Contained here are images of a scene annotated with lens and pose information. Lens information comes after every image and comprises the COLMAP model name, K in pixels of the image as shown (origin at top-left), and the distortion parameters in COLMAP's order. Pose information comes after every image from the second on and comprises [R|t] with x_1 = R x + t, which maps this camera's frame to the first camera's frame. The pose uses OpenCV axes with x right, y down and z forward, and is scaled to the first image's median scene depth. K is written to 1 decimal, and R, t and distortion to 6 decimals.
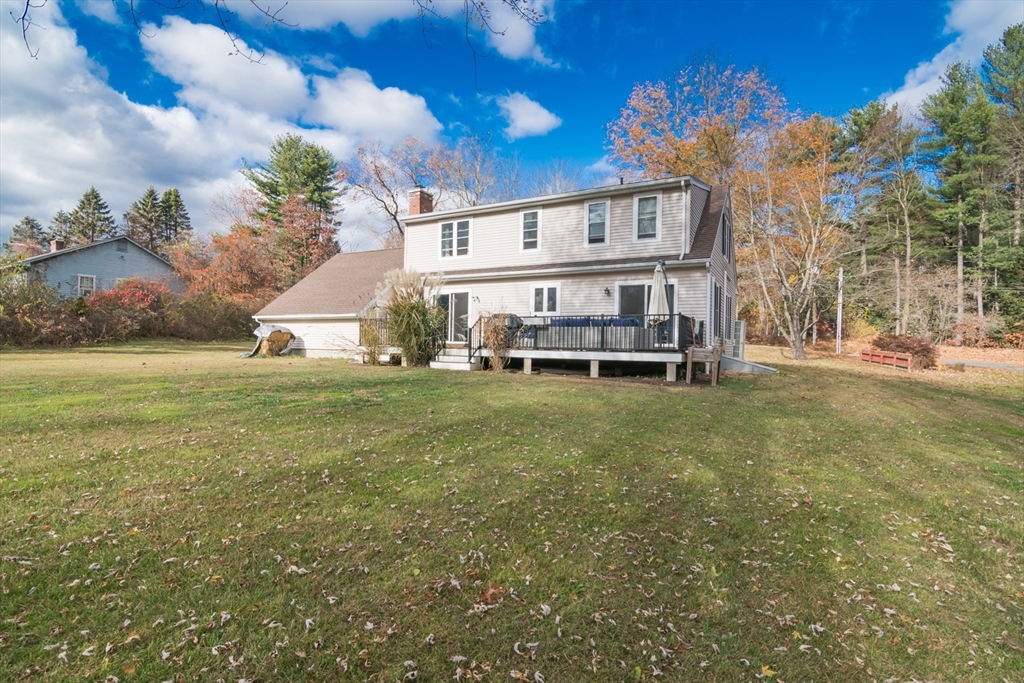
lens RADIAL K [[486.7, 0, 512.0], [0, 486.7, 341.5], [0, 0, 1]] dist [-0.002979, -0.000681]
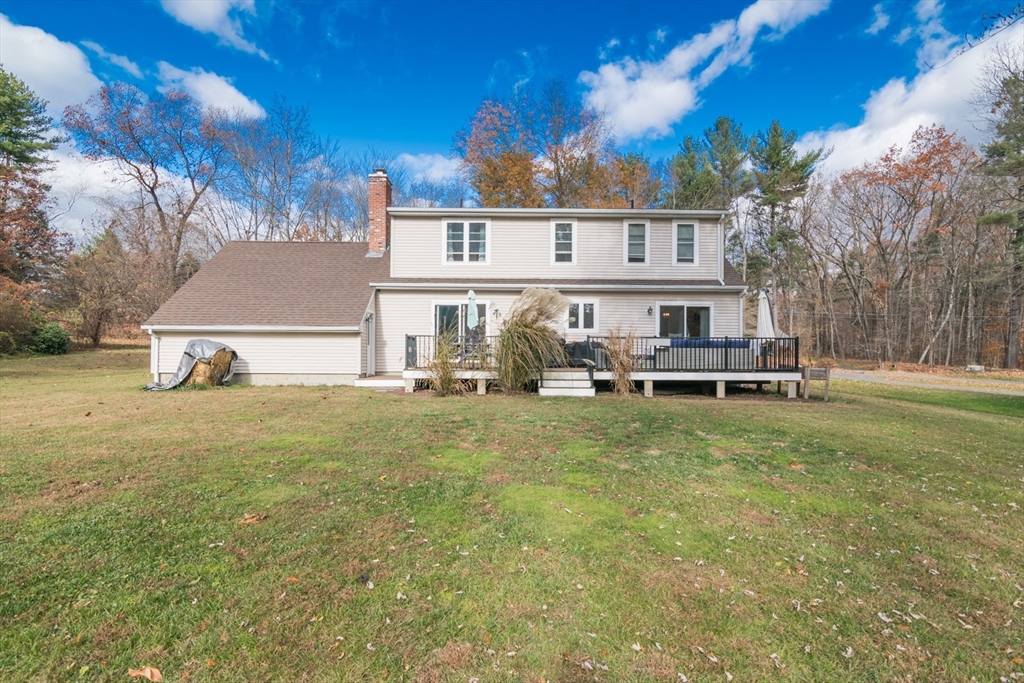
lens RADIAL K [[486.7, 0, 512.0], [0, 486.7, 341.5], [0, 0, 1]] dist [-0.002979, -0.000681]
pose [[0.873254, -0.000875, 0.487265, -0.516633], [0.005468, 0.999953, -0.008005, -0.028147], [-0.487235, 0.009655, 0.873217, 0.224799]]
